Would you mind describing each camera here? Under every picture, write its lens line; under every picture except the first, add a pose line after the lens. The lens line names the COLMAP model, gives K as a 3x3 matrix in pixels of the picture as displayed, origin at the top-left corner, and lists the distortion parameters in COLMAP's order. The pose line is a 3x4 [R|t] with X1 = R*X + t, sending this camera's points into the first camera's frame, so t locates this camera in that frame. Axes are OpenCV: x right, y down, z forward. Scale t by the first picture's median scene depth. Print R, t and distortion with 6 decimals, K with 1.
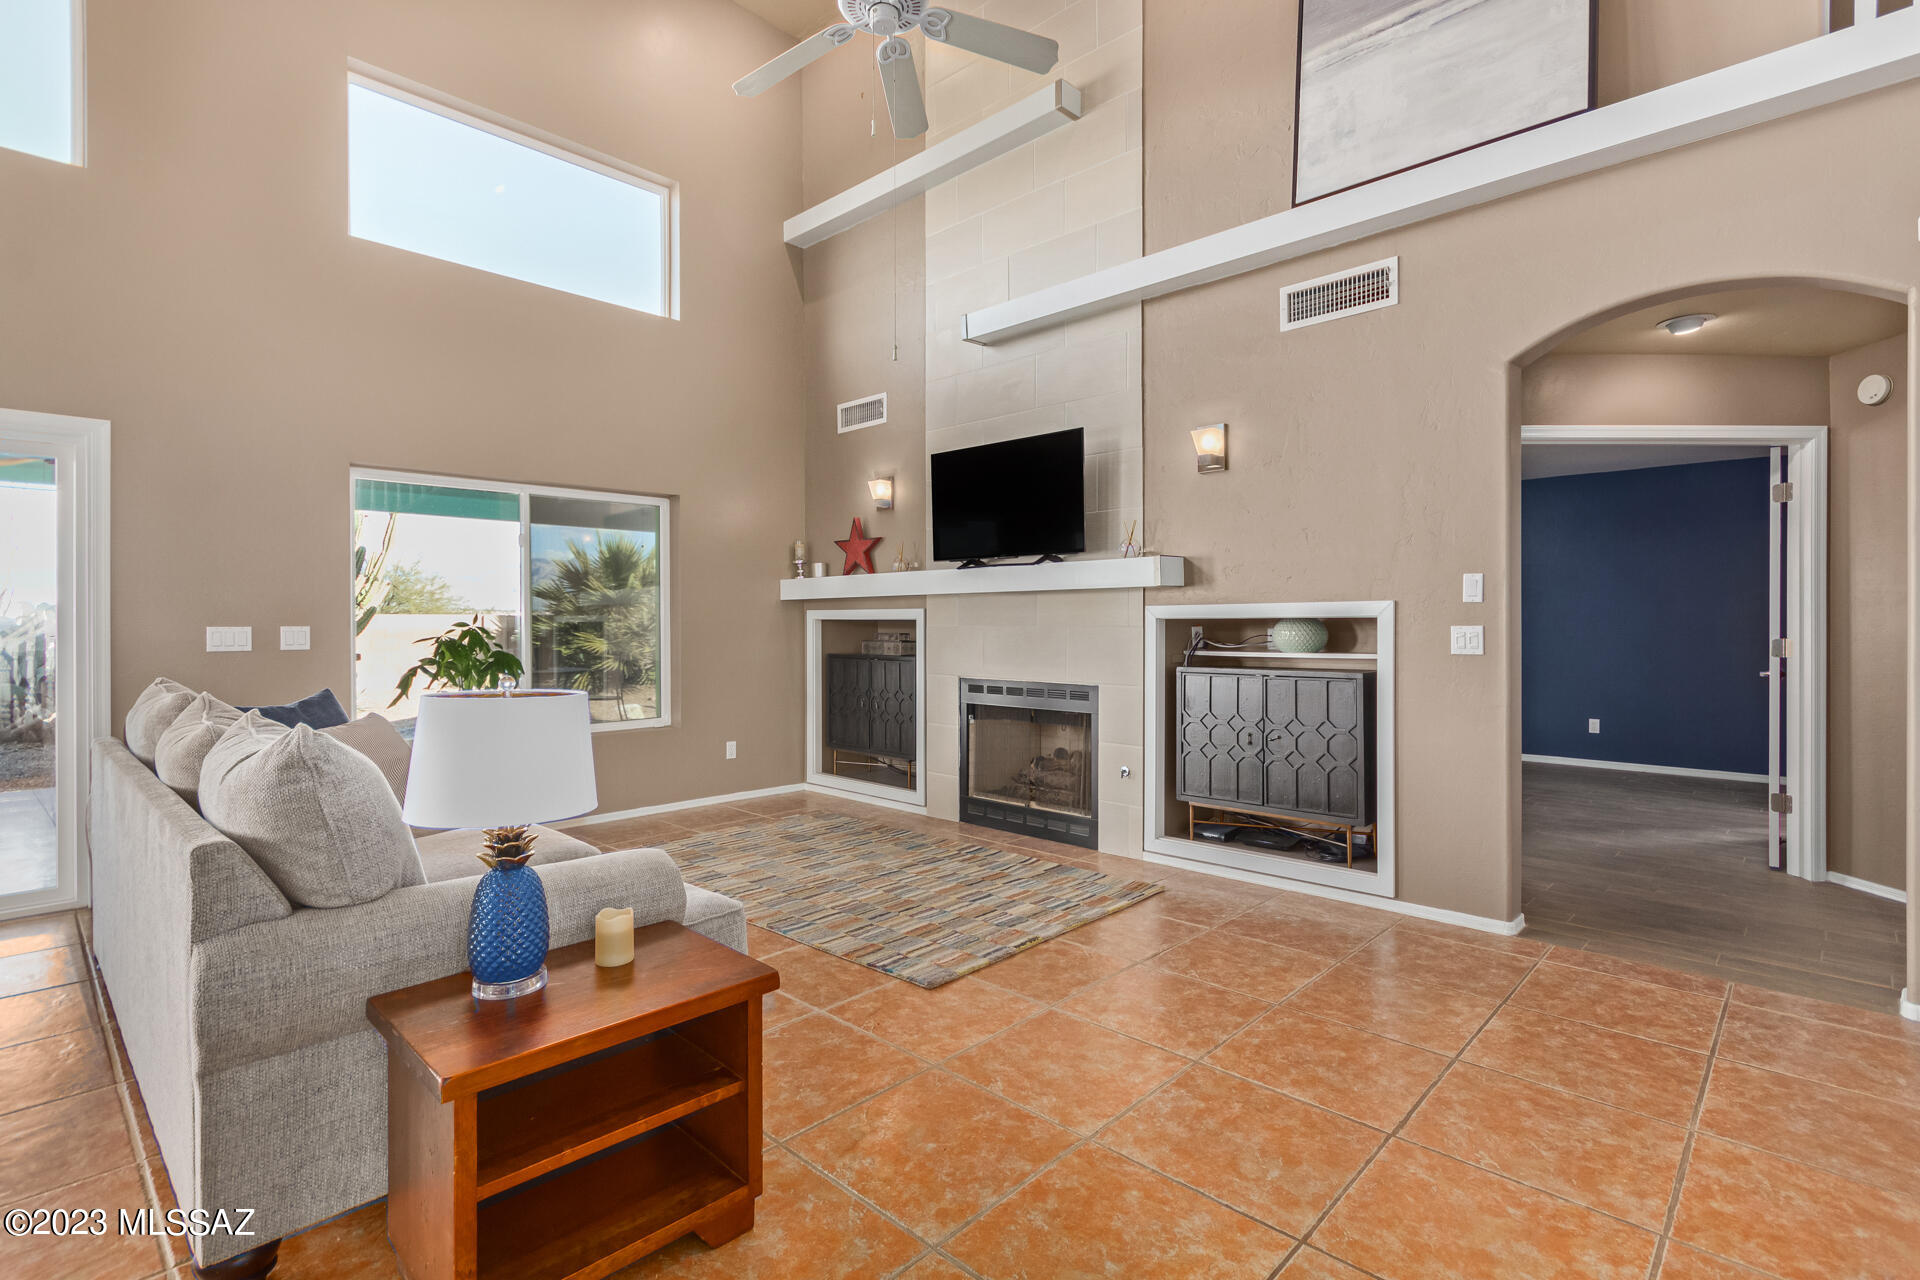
lens RADIAL K [[903.2, 0, 976.9], [0, 903.2, 624.5], [0, 0, 1]] dist [0.002931, 0.000652]
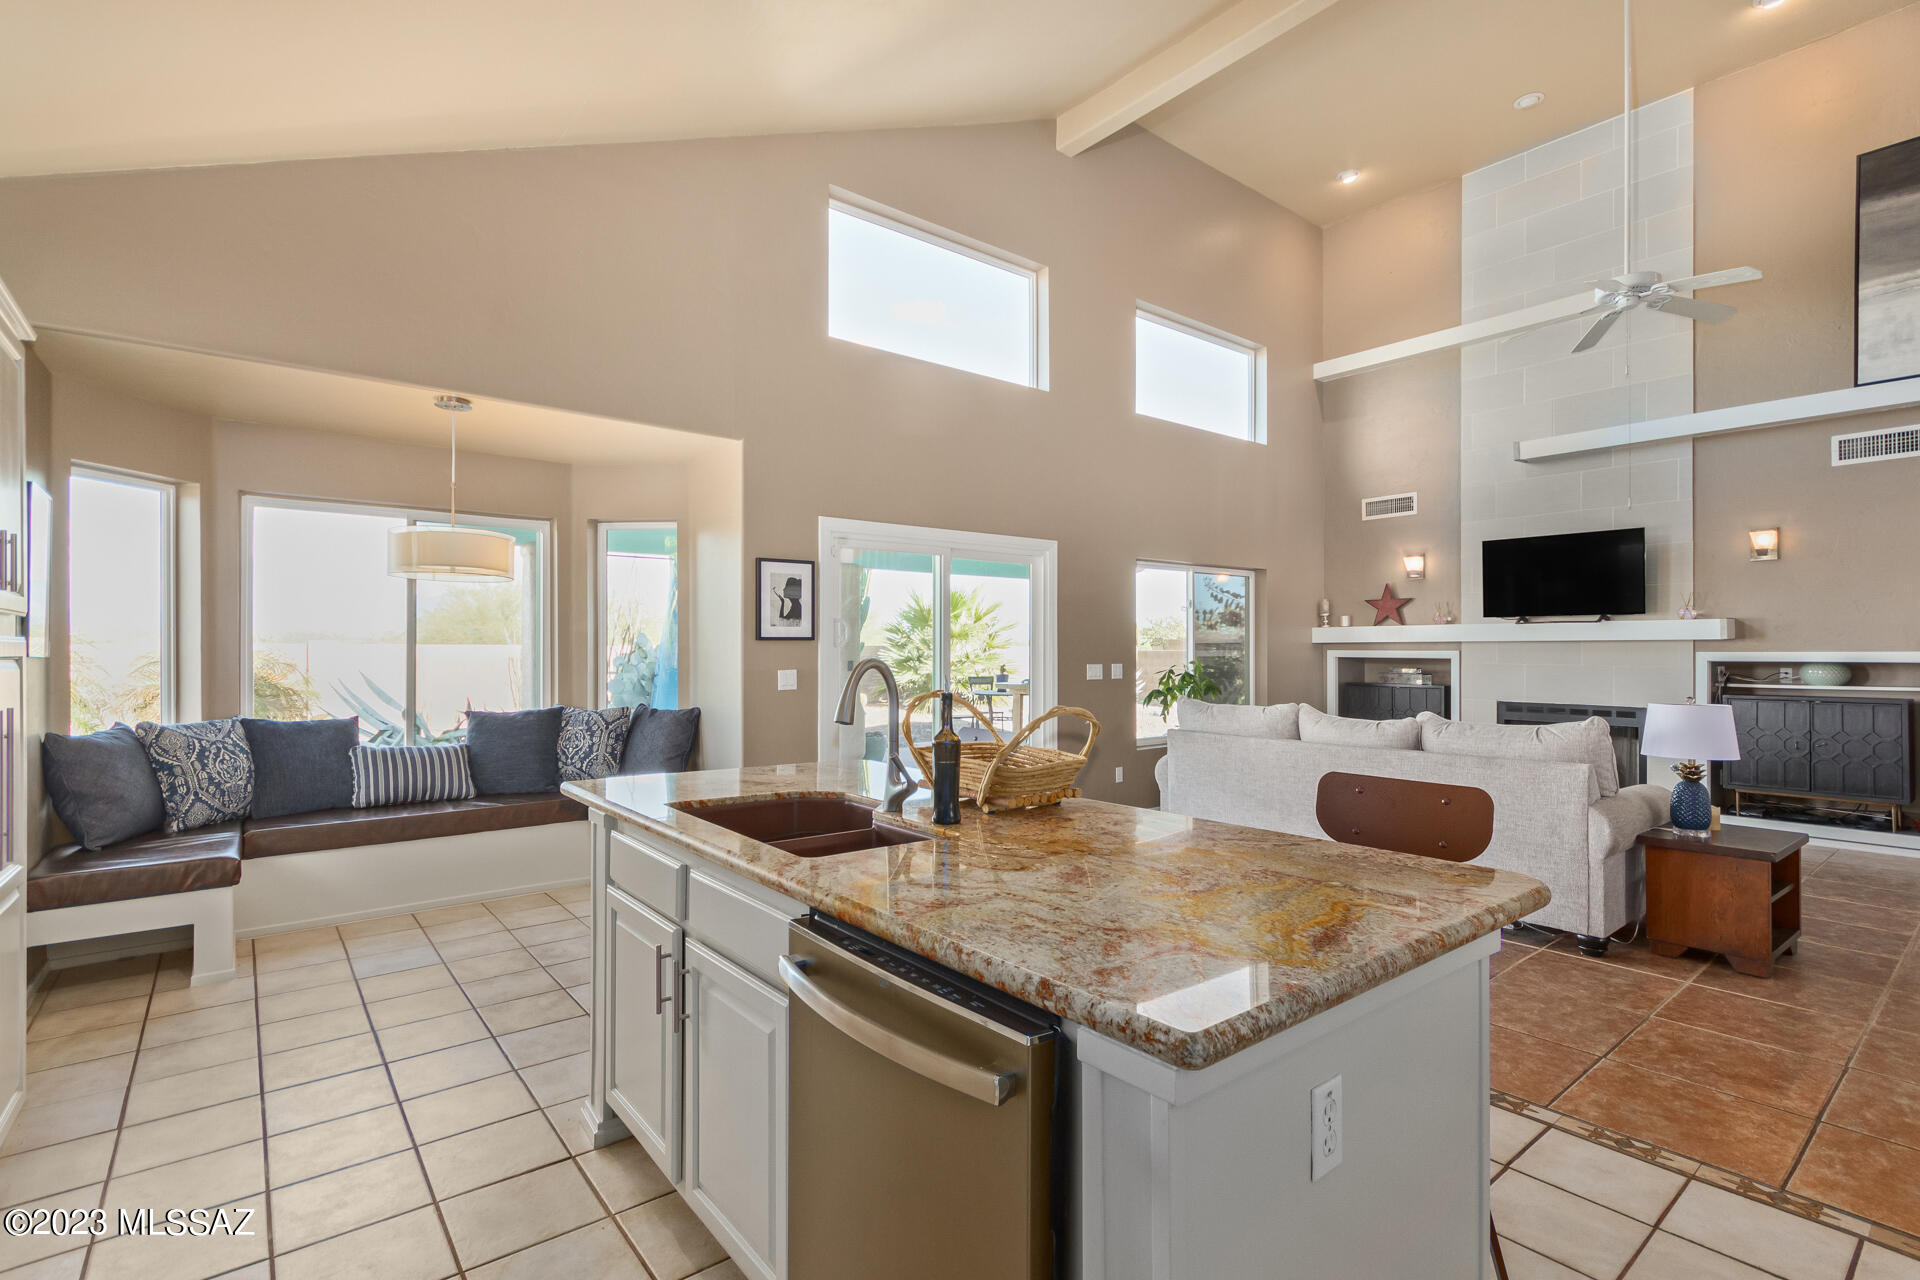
lens RADIAL K [[903.2, 0, 960.8], [0, 903.2, 642.8], [0, 0, 1]] dist [0.002931, 0.000652]
pose [[0.991006, 0.000928, -0.133815, -0.794845], [-0.002128, 0.999959, -0.008823, -0.020434], [0.133801, 0.009028, 0.990967, -0.588391]]
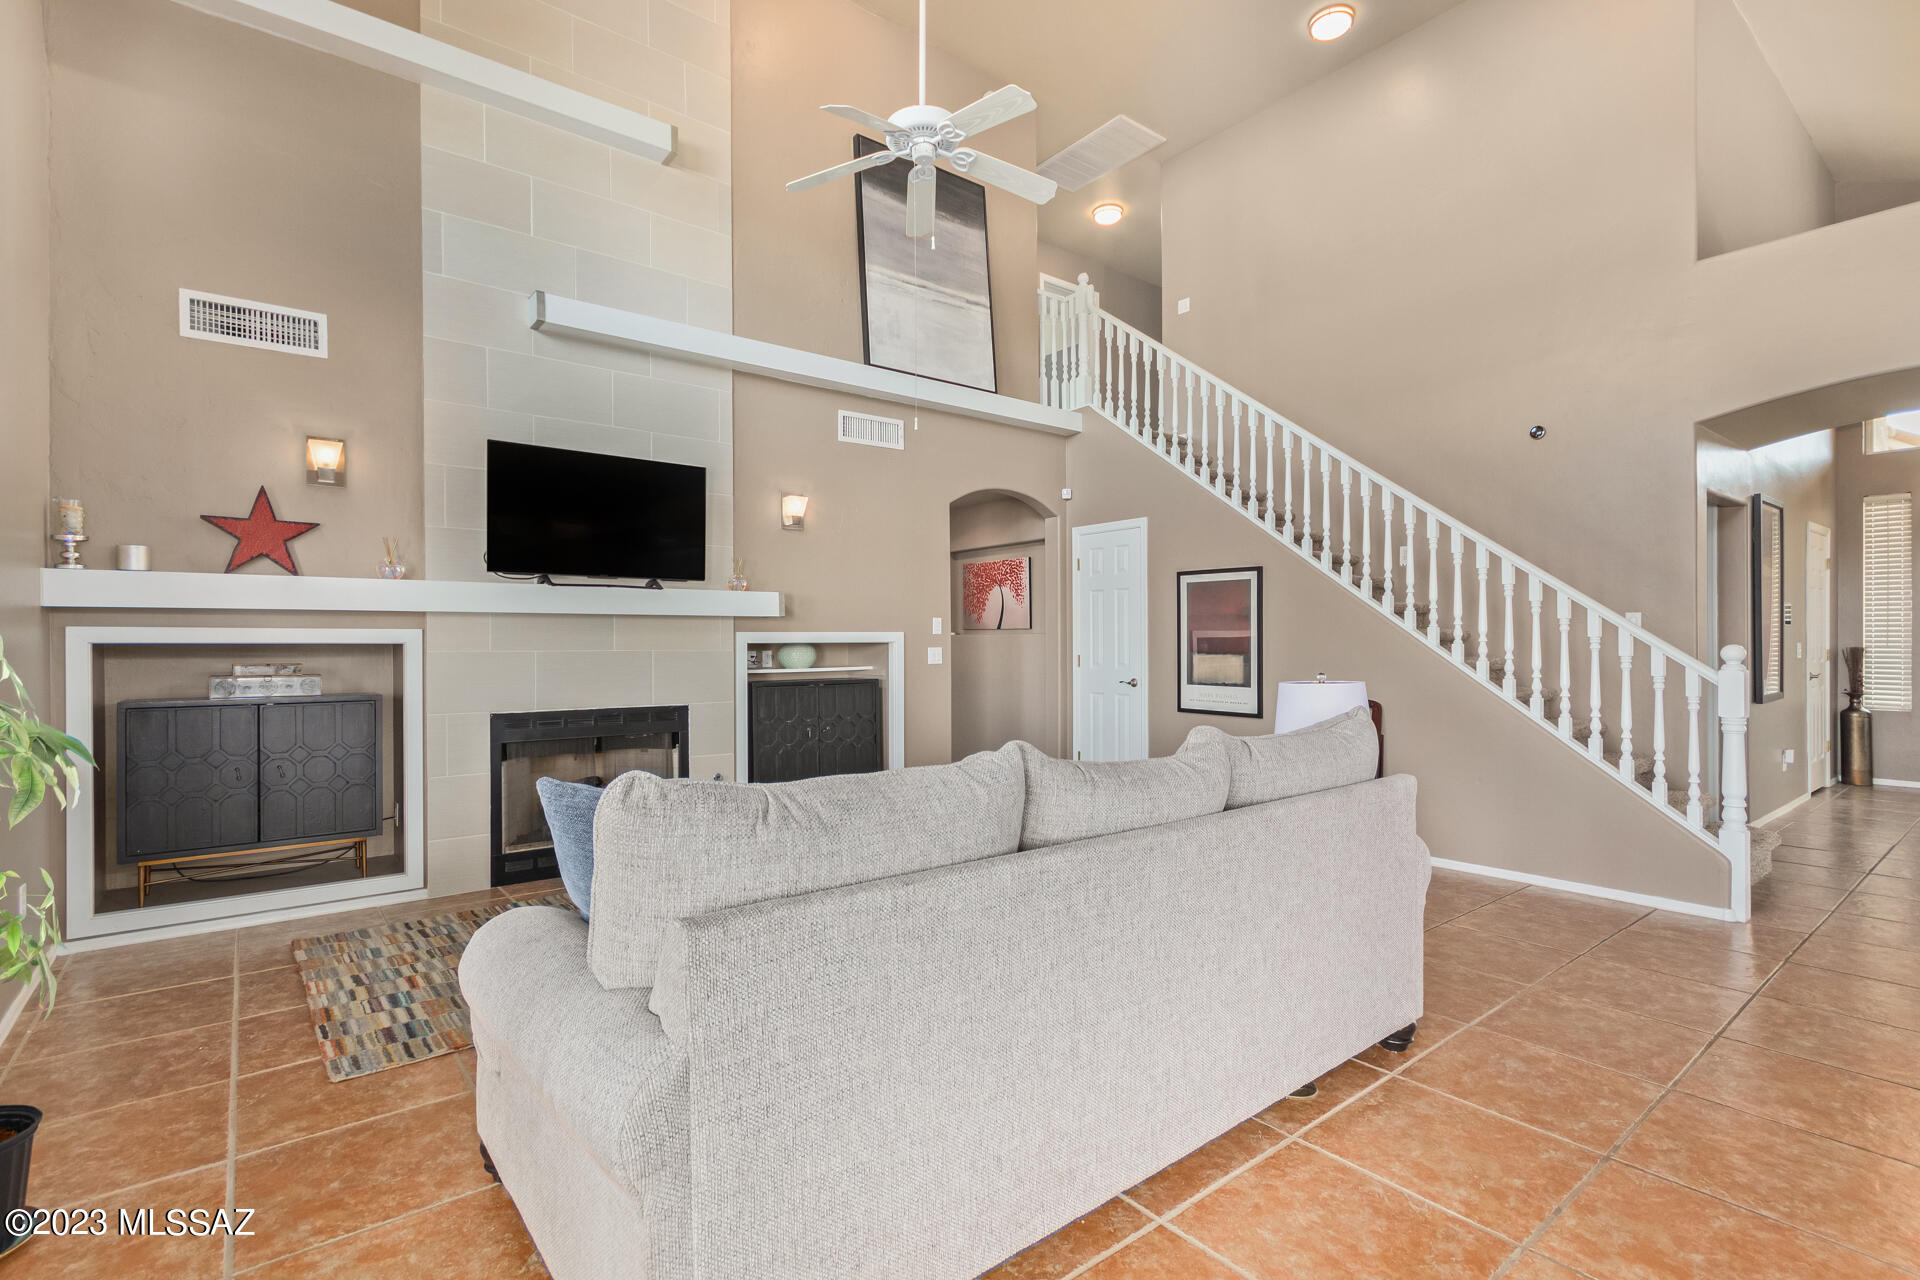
lens RADIAL K [[903.2, 0, 974.3], [0, 903.2, 644.2], [0, 0, 1]] dist [0.002931, 0.000652]
pose [[0.142187, 0.001884, 0.989838, -0.950036], [0.005483, 0.999981, -0.002691, -0.000065], [-0.989825, 0.005810, 0.142174, 0.542075]]
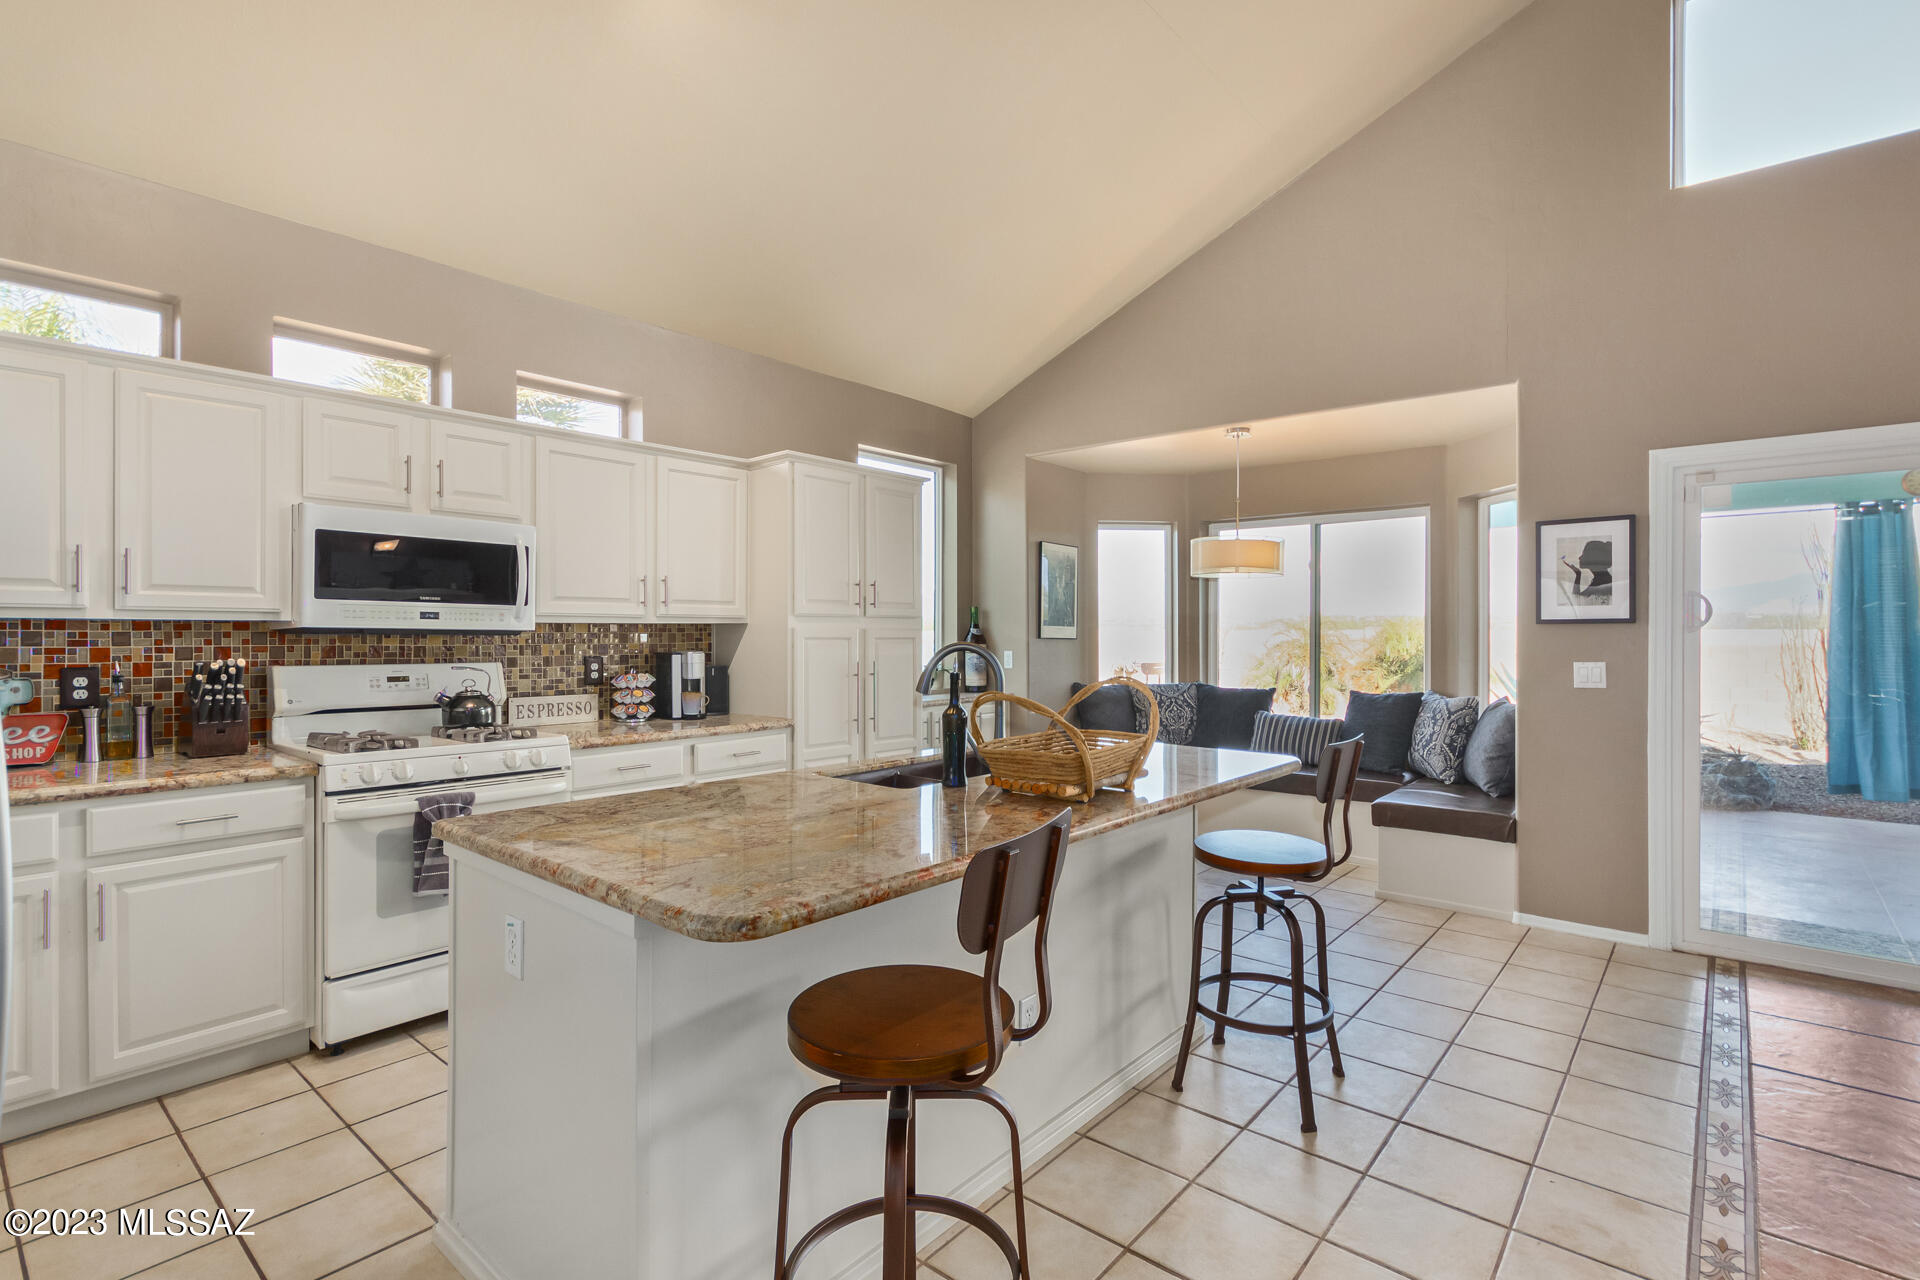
lens RADIAL K [[903.2, 0, 958.3], [0, 903.2, 634.7], [0, 0, 1]] dist [0.002931, 0.000652]
pose [[0.048000, 0.002841, -0.998843, -0.314494], [-0.002948, 0.999992, 0.002703, -0.022876], [0.998843, 0.002815, 0.048008, -0.135319]]
